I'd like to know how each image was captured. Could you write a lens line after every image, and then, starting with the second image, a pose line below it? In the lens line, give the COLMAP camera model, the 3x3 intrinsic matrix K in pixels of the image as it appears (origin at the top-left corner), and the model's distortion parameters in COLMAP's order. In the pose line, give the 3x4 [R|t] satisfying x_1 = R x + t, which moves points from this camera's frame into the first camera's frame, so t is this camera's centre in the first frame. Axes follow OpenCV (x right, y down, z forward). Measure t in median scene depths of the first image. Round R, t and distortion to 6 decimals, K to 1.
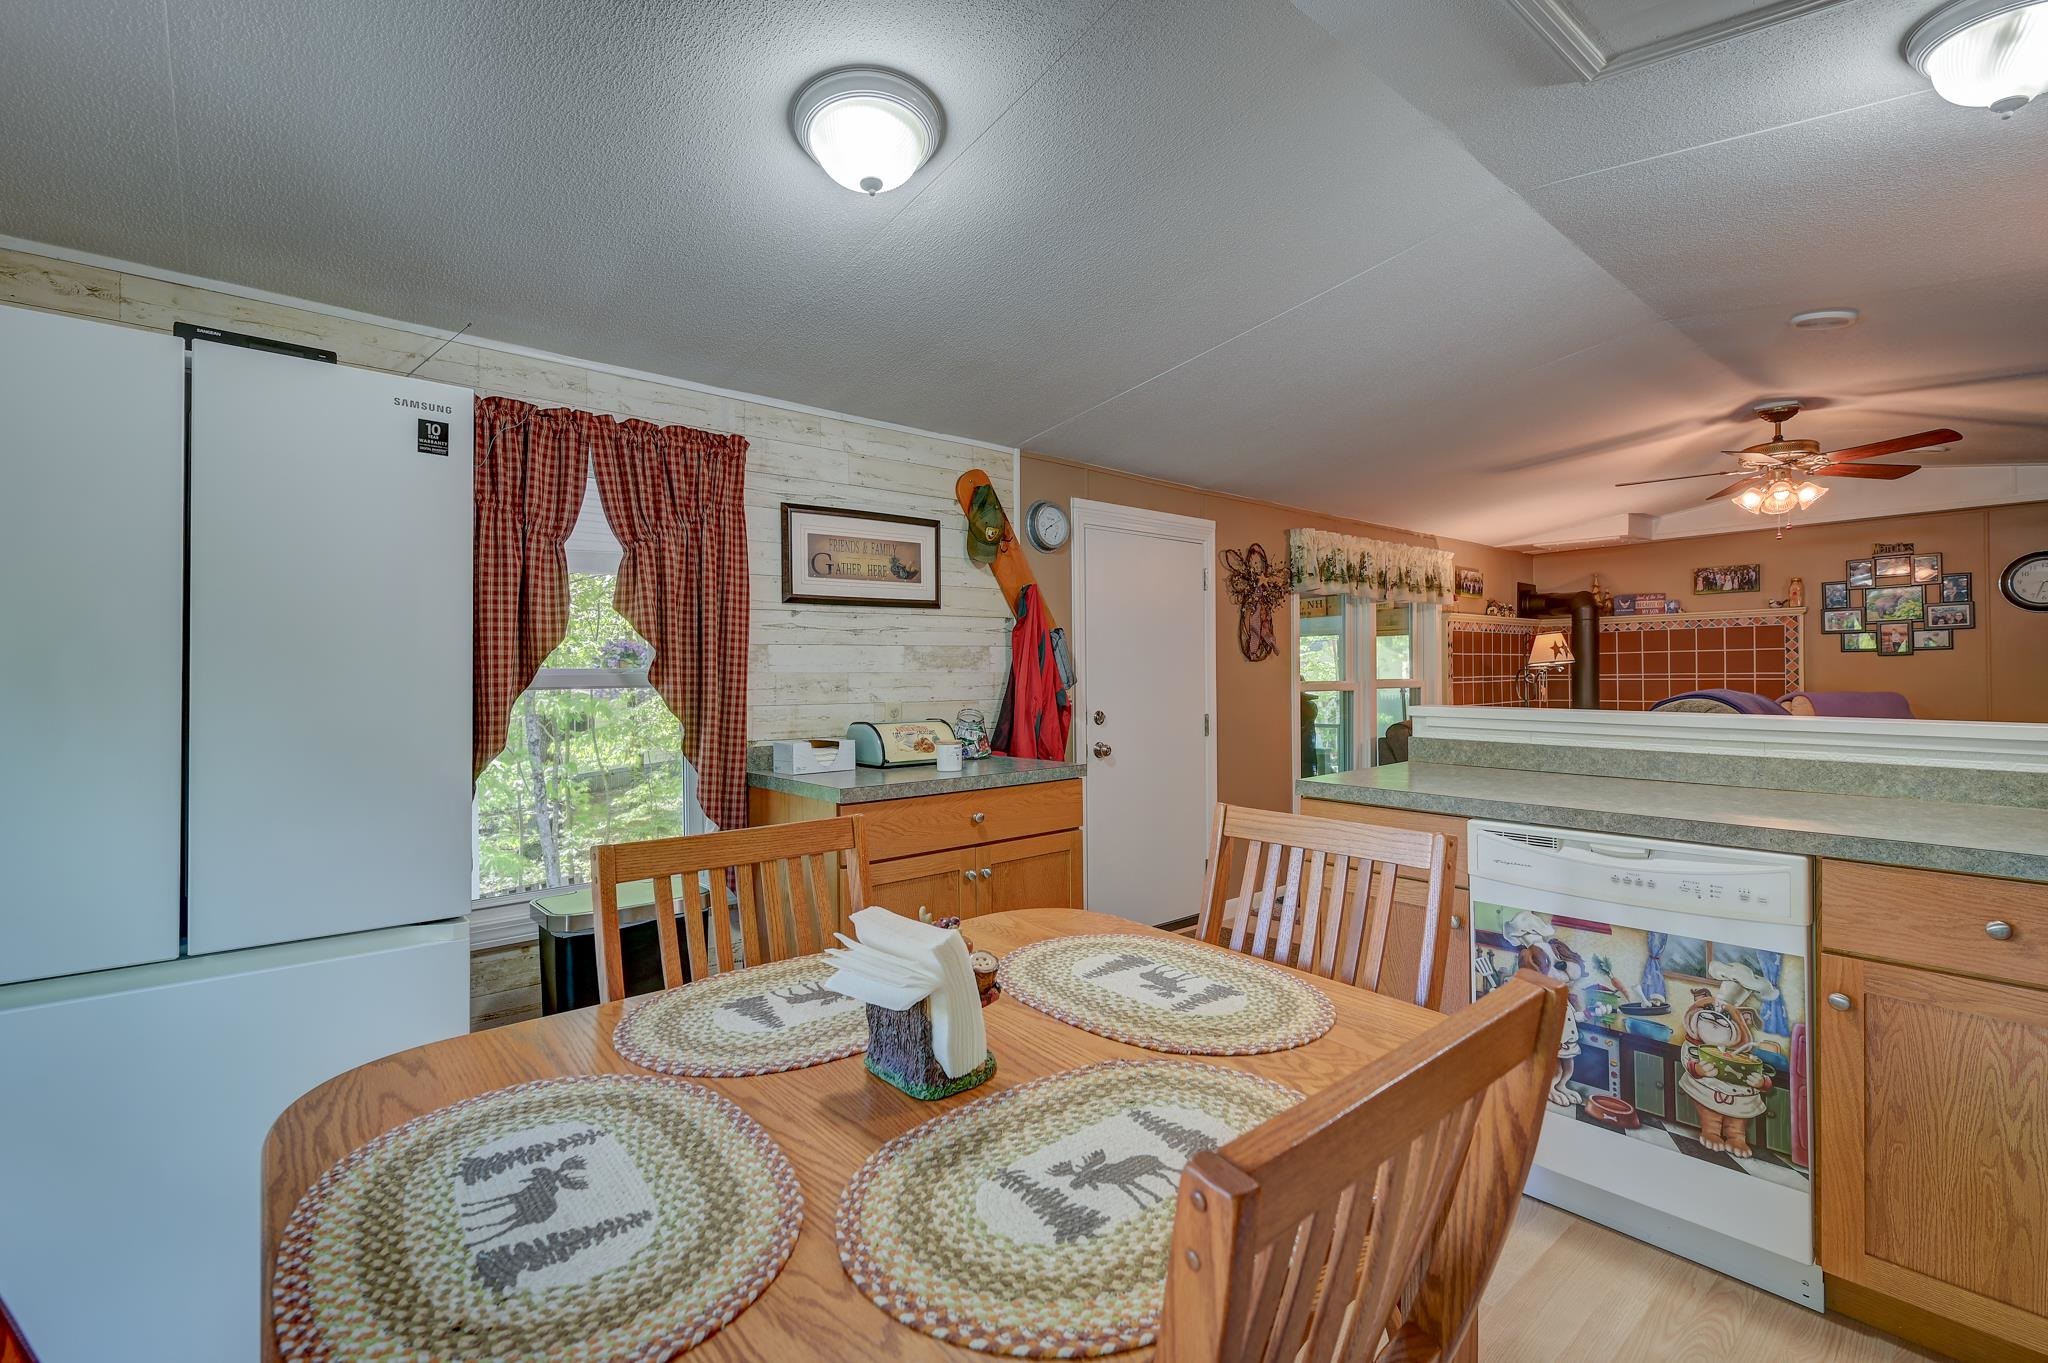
lens RADIAL K [[925.7, 0, 1024.0], [0, 925.7, 681.5], [0, 0, 1]] dist [0.000962, 0.001125]
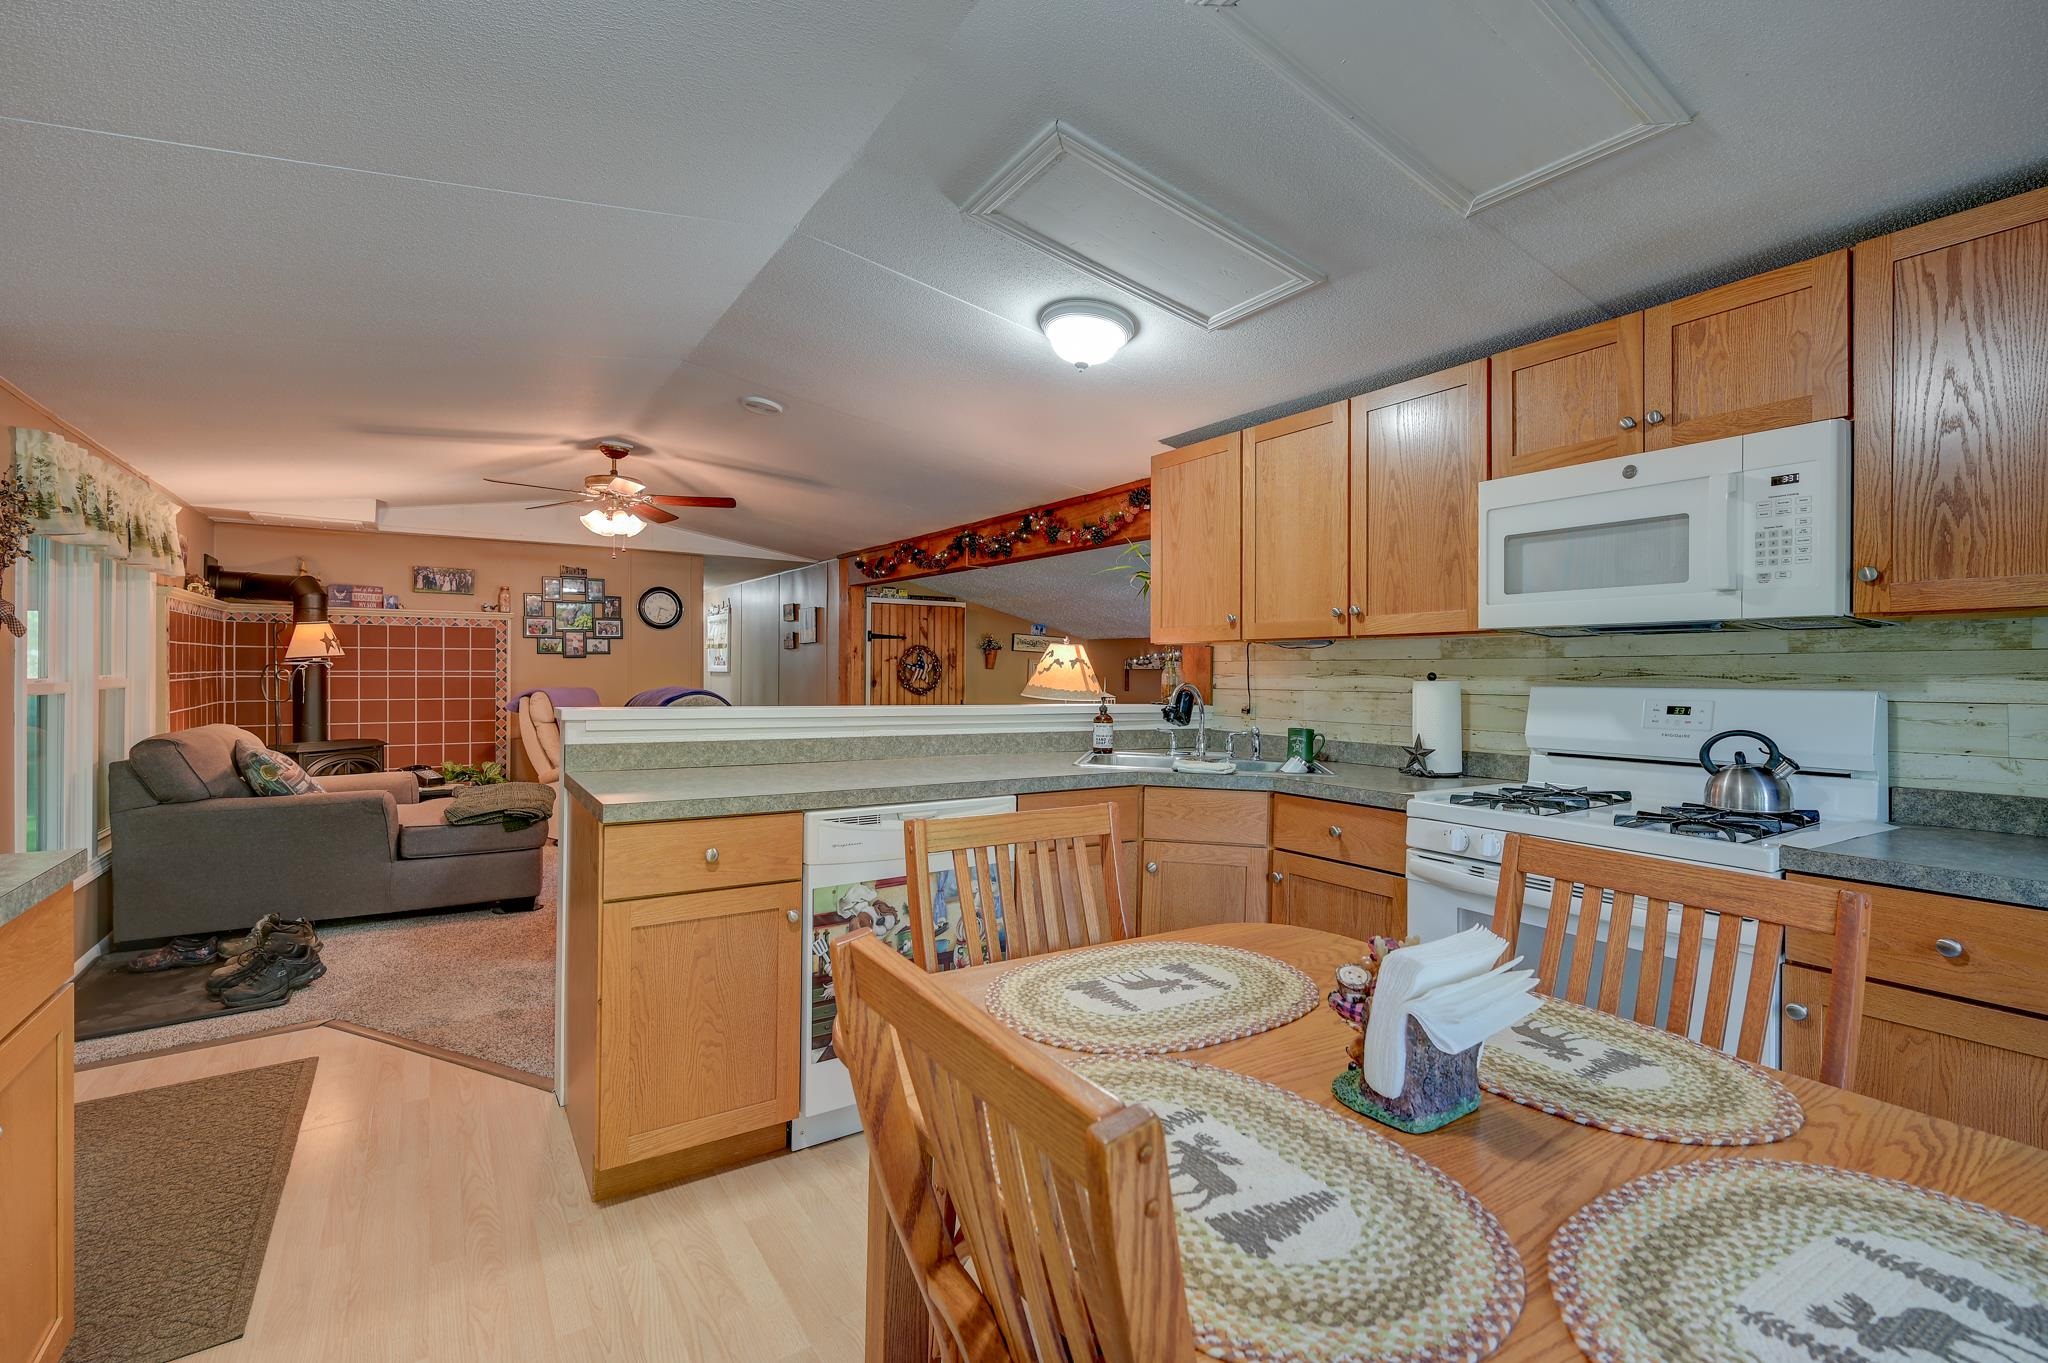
lens RADIAL K [[925.7, 0, 1024.0], [0, 925.7, 681.5], [0, 0, 1]] dist [0.000962, 0.001125]
pose [[0.116177, -0.003903, 0.993221, -0.564567], [-0.000952, 0.999991, 0.004041, -0.005188], [-0.993228, -0.001415, 0.116172, 0.668004]]
